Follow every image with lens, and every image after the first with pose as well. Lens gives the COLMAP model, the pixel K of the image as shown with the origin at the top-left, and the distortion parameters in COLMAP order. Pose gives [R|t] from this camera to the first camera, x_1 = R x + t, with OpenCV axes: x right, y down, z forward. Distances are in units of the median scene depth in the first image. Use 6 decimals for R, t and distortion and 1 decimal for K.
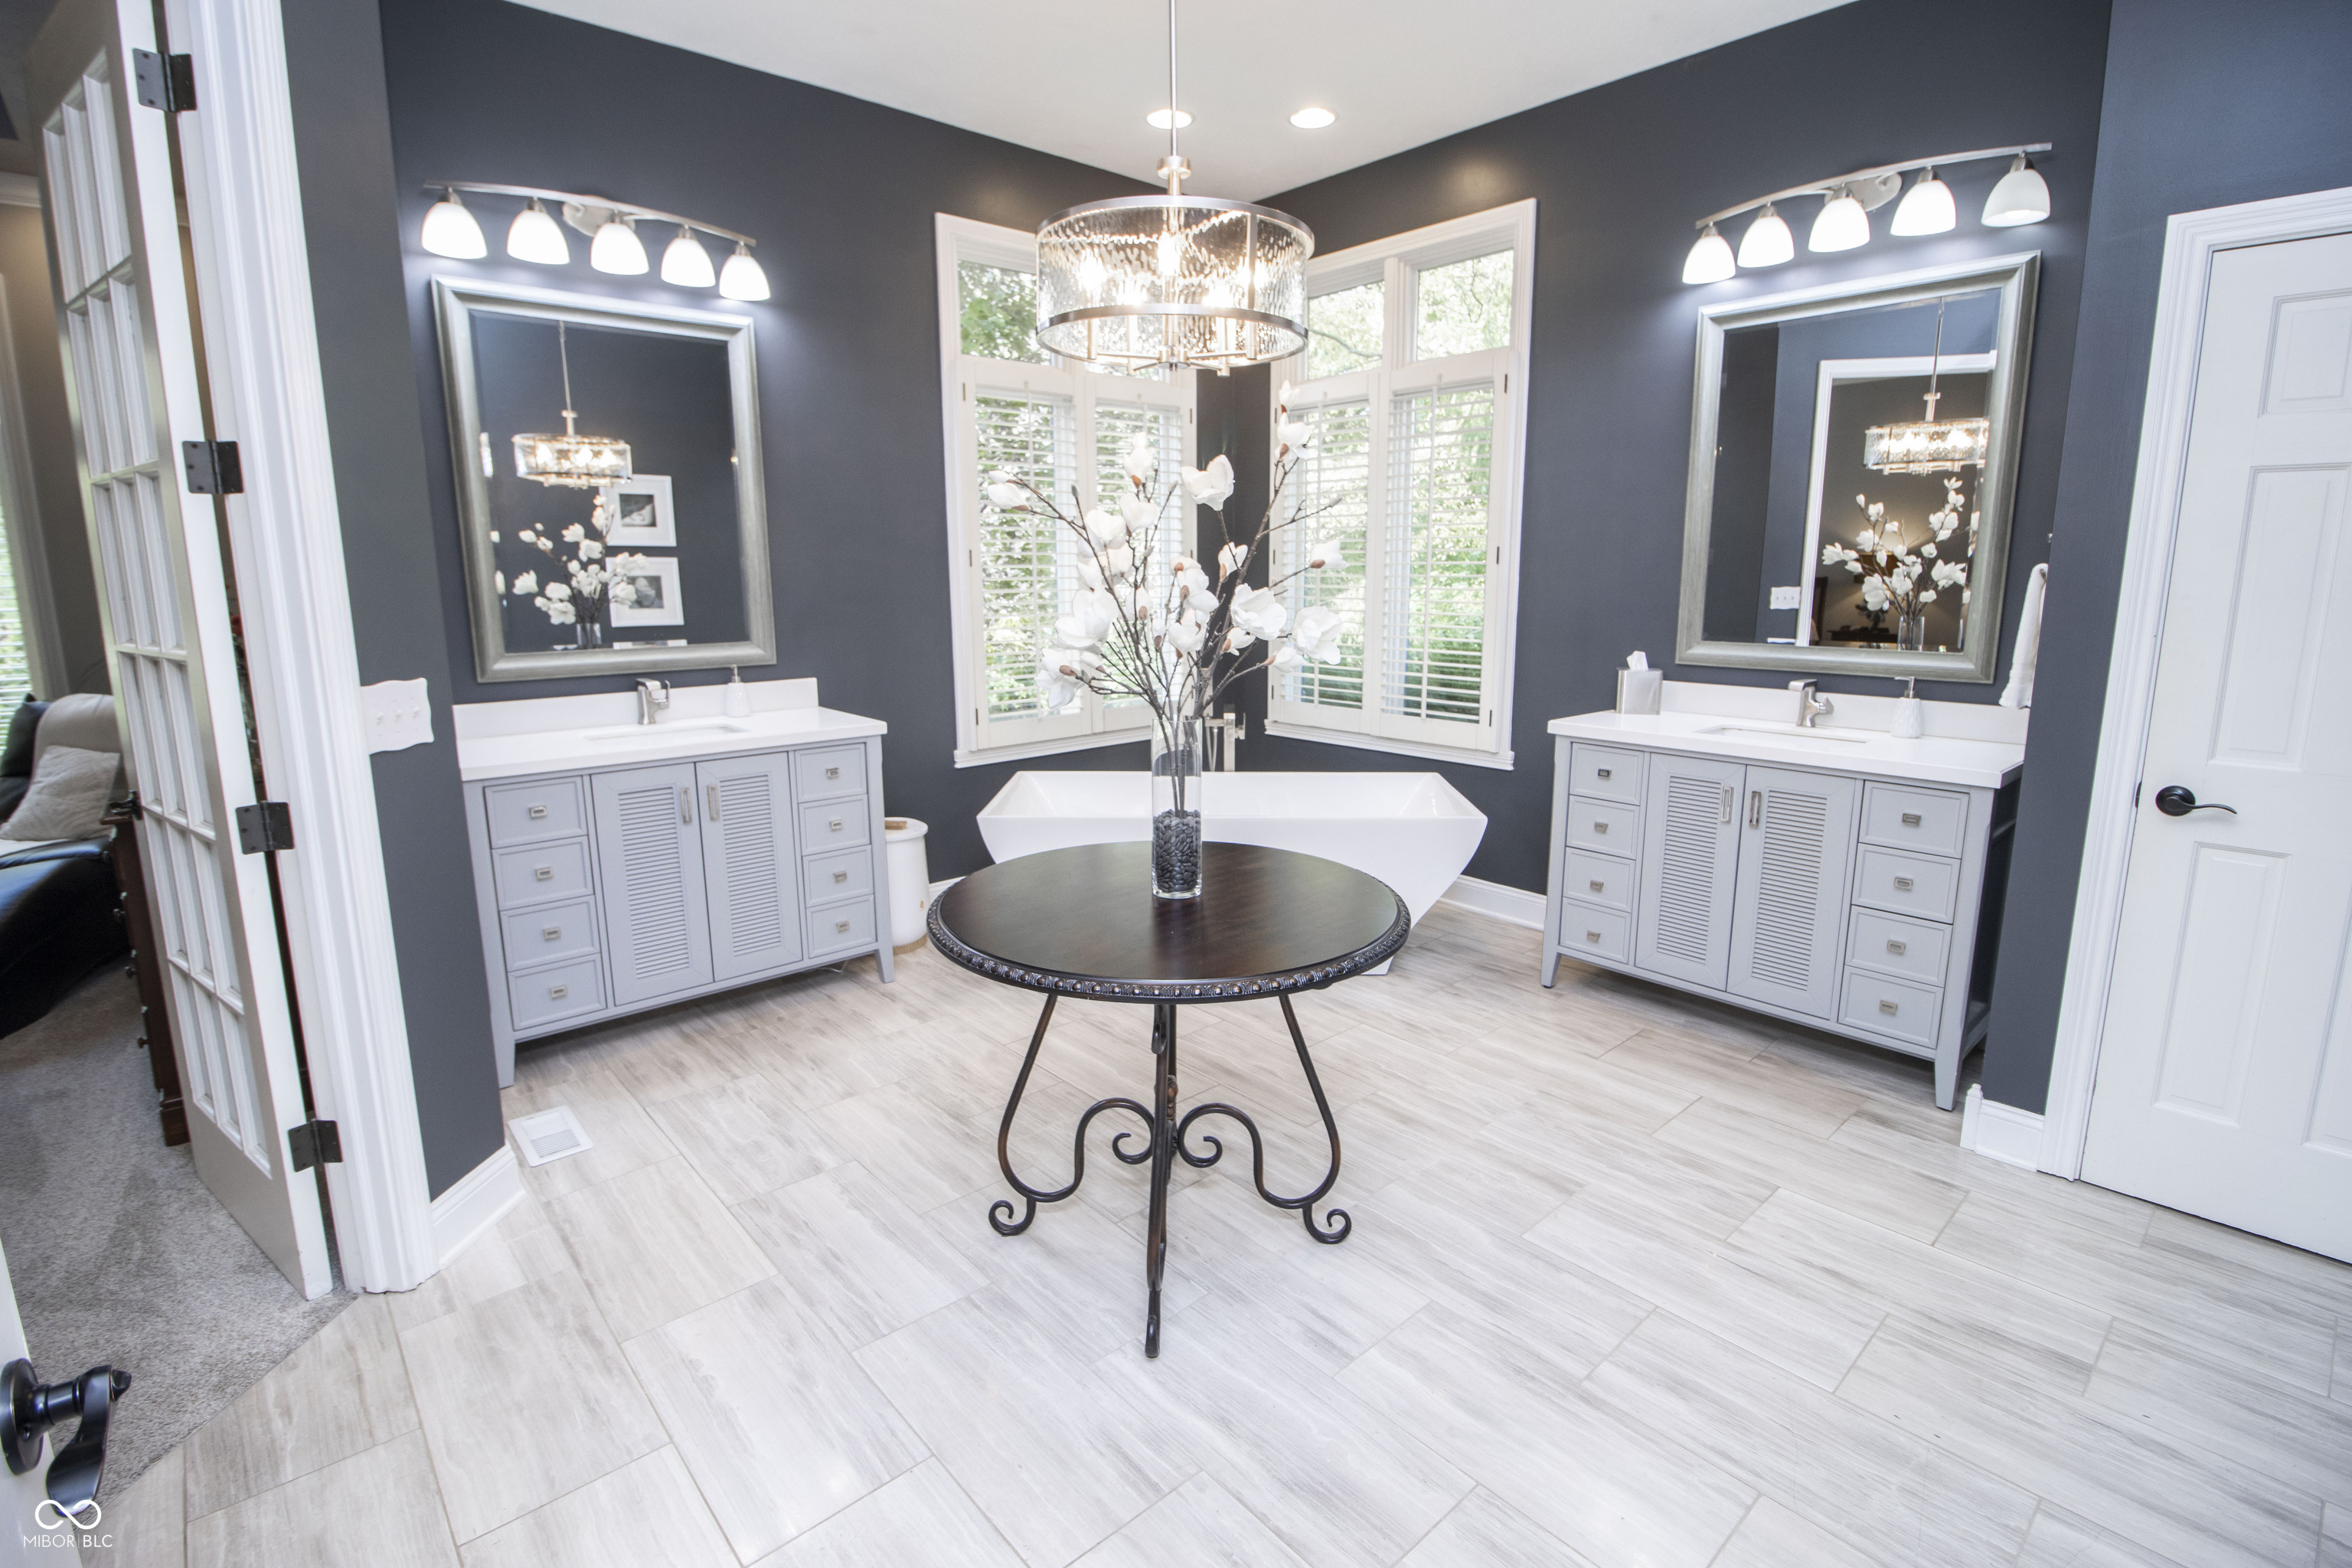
lens RADIAL K [[1105.6, 0, 1193.8], [0, 1105.6, 769.9], [0, 0, 1]] dist [-0.009053, -0.008923]
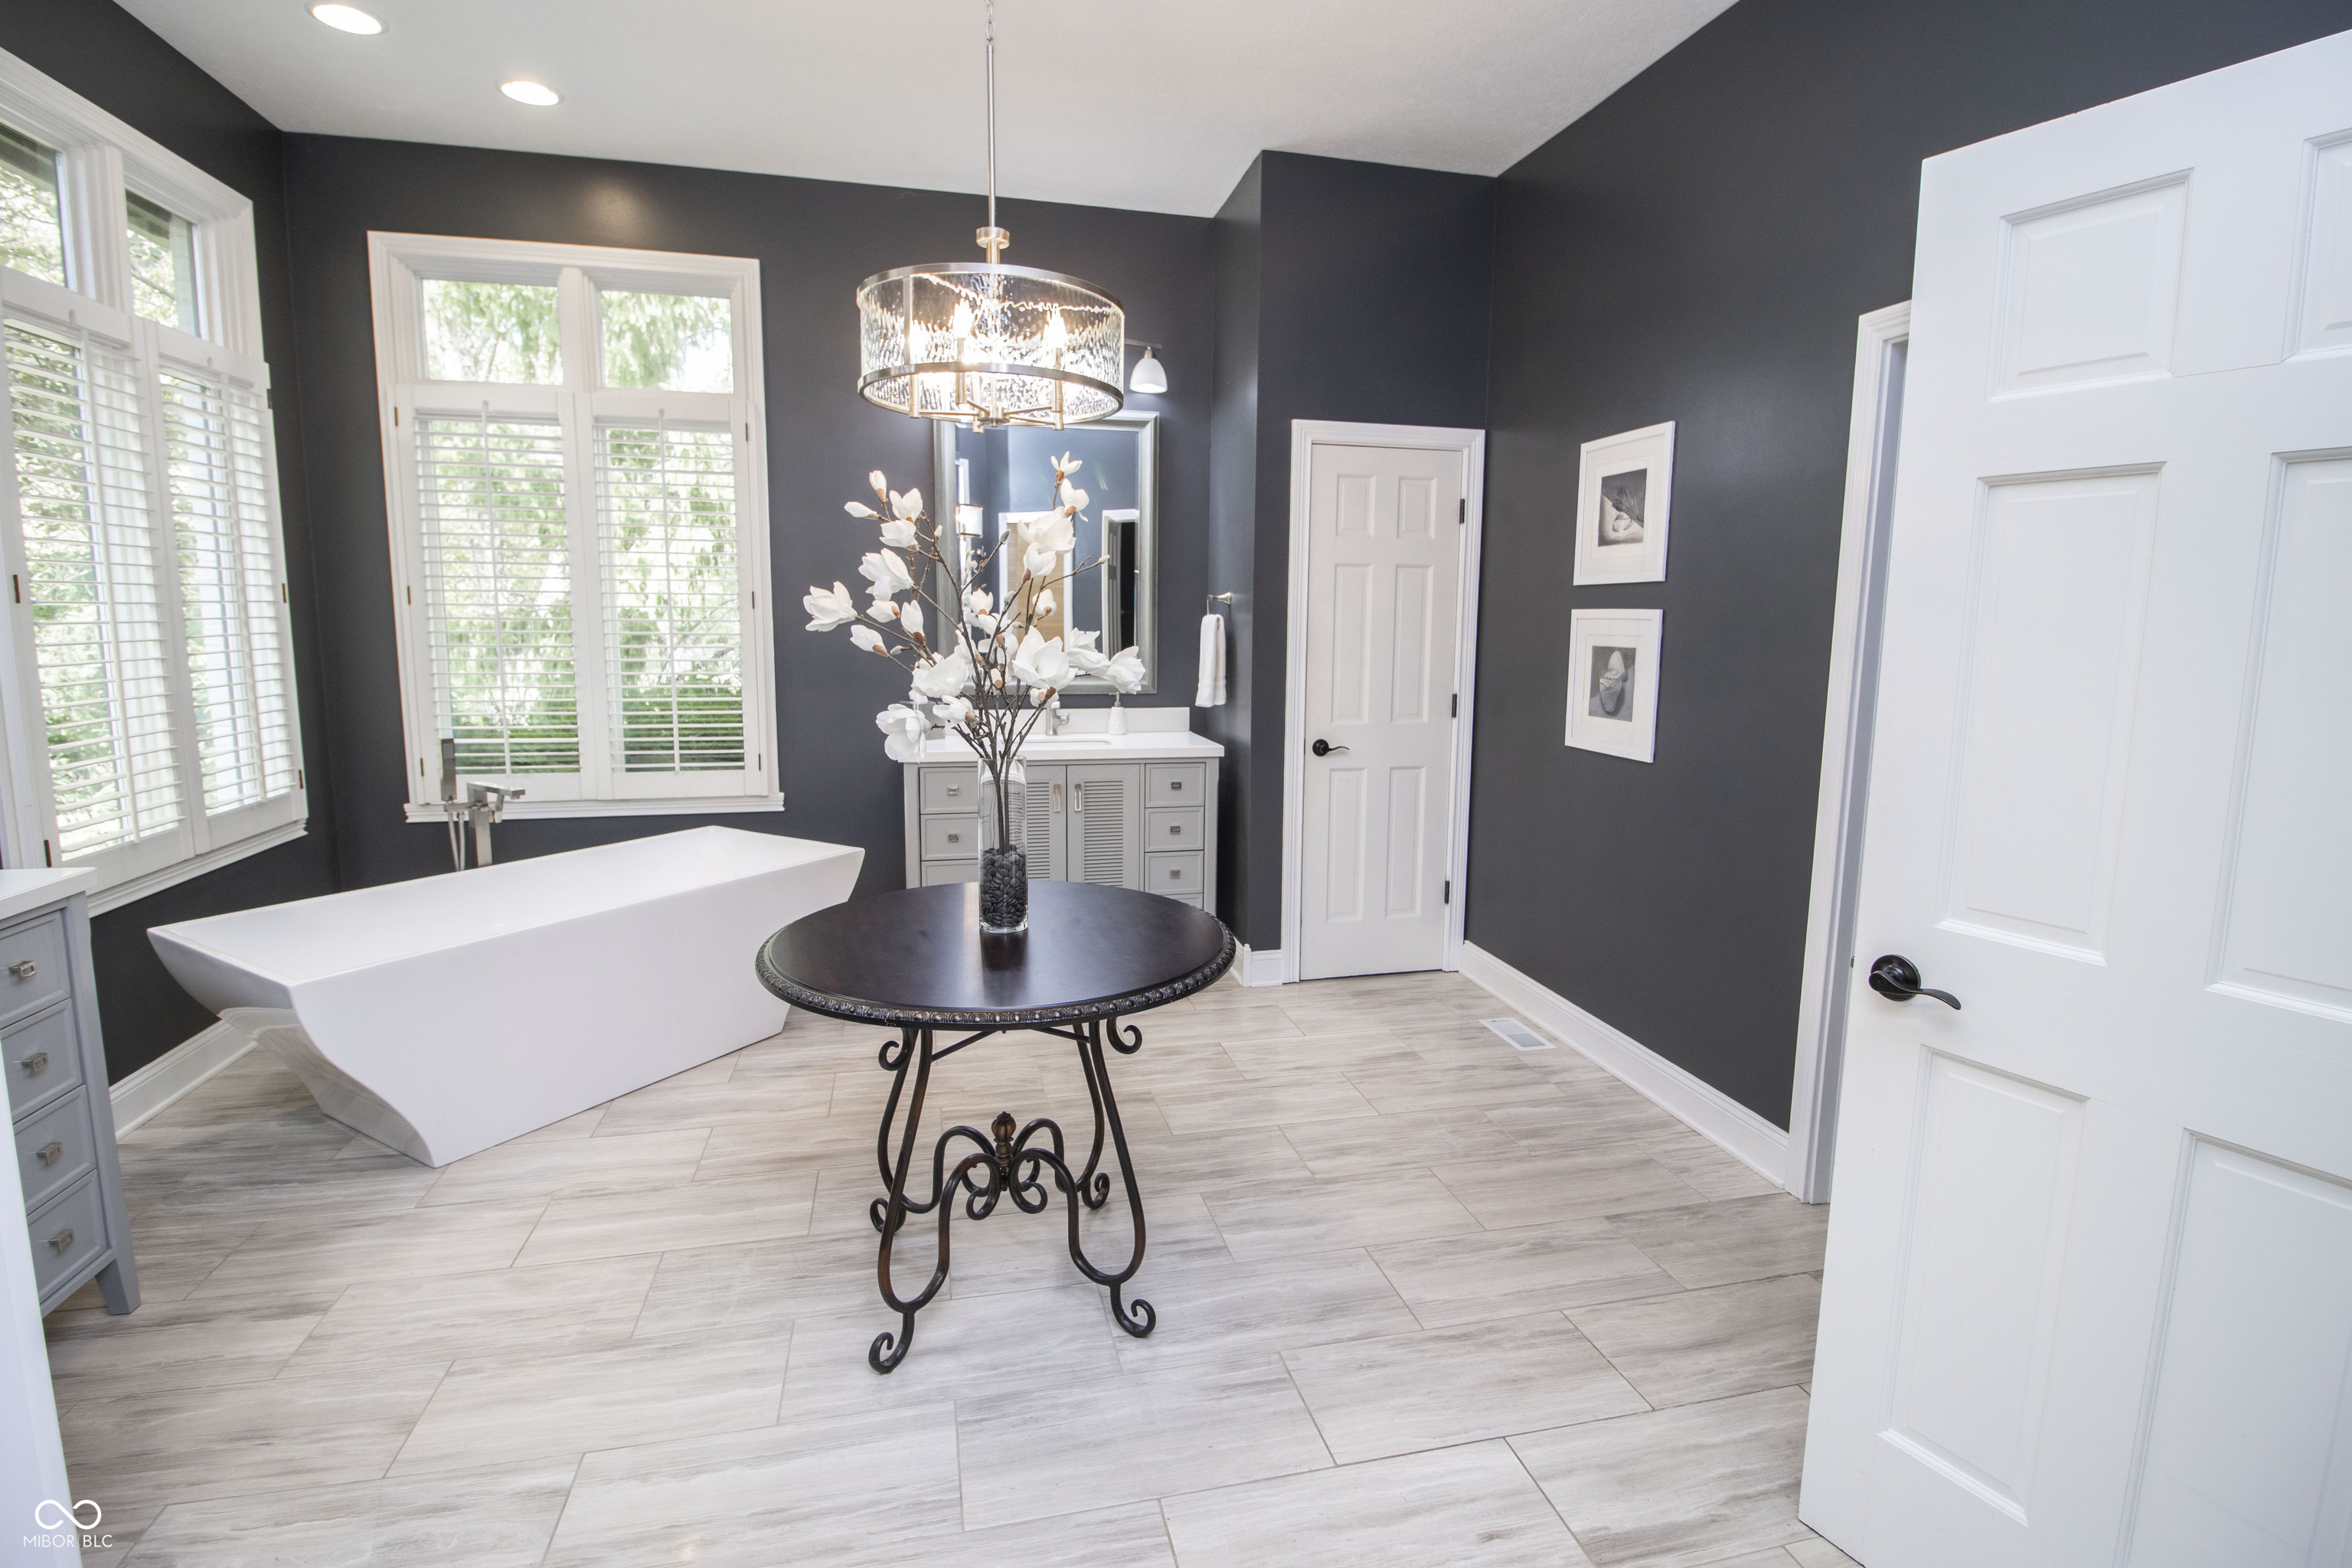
lens RADIAL K [[1105.6, 0, 1200.2], [0, 1105.6, 771.0], [0, 0, 1]] dist [-0.009053, -0.008923]
pose [[0.459868, -0.113560, 0.880696, -0.723271], [0.148782, 0.987622, 0.049659, -0.049088], [-0.875435, 0.108195, 0.471071, 0.305058]]
